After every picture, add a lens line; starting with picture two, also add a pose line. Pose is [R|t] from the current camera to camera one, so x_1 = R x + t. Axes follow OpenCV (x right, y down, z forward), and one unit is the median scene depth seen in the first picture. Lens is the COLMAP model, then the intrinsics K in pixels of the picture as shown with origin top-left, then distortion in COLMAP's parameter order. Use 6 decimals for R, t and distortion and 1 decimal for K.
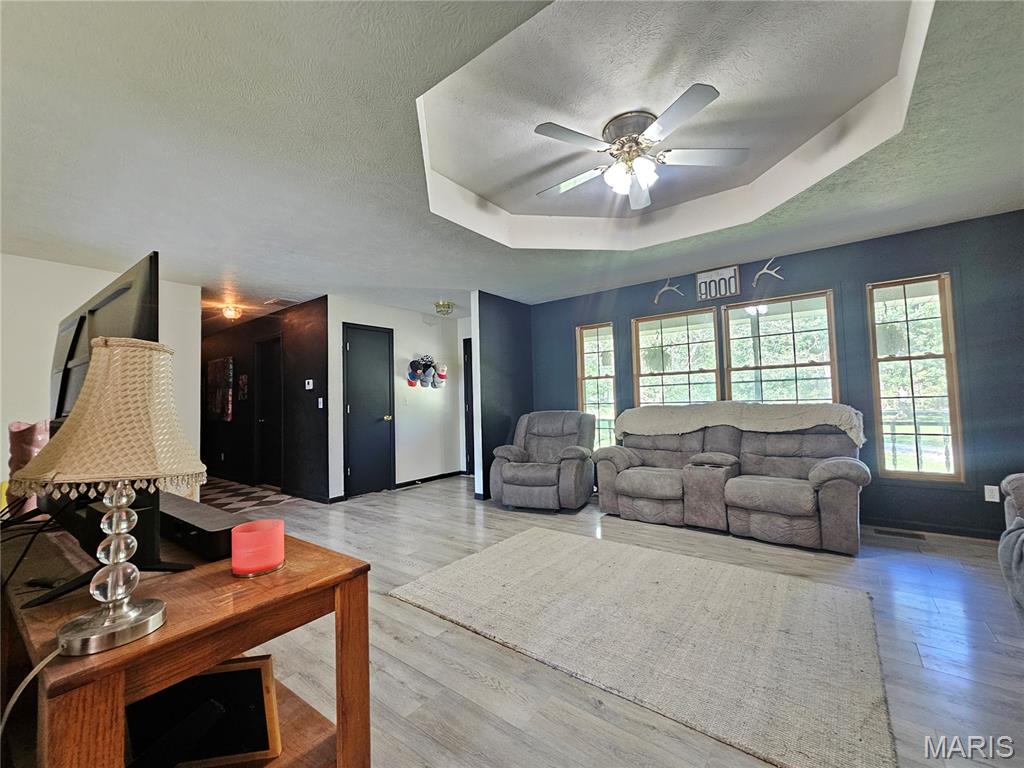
lens RADIAL K [[418.1, 0, 510.6], [0, 418.1, 383.0], [0, 0, 1]] dist [0.001723, 0.000625]
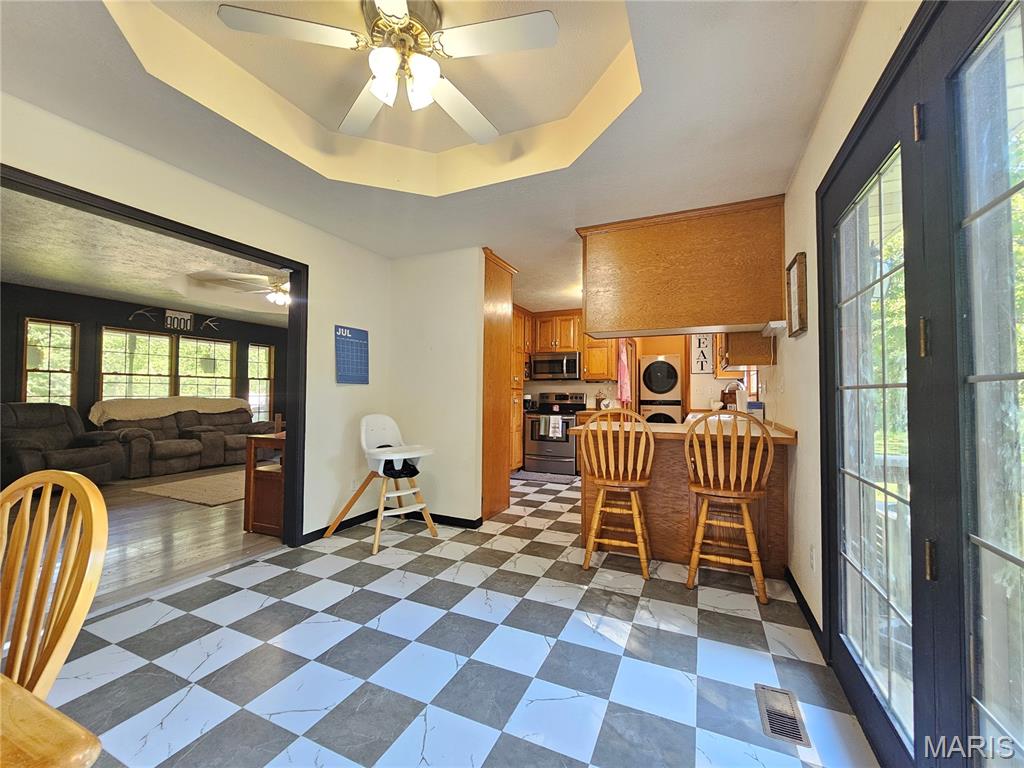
lens RADIAL K [[418.1, 0, 510.8], [0, 418.1, 382.8], [0, 0, 1]] dist [0.001723, 0.000625]
pose [[-0.234001, 0.055125, 0.970672, -1.270874], [-0.046303, 0.996627, -0.067762, 0.040836], [-0.971133, -0.060801, -0.230659, 0.146219]]
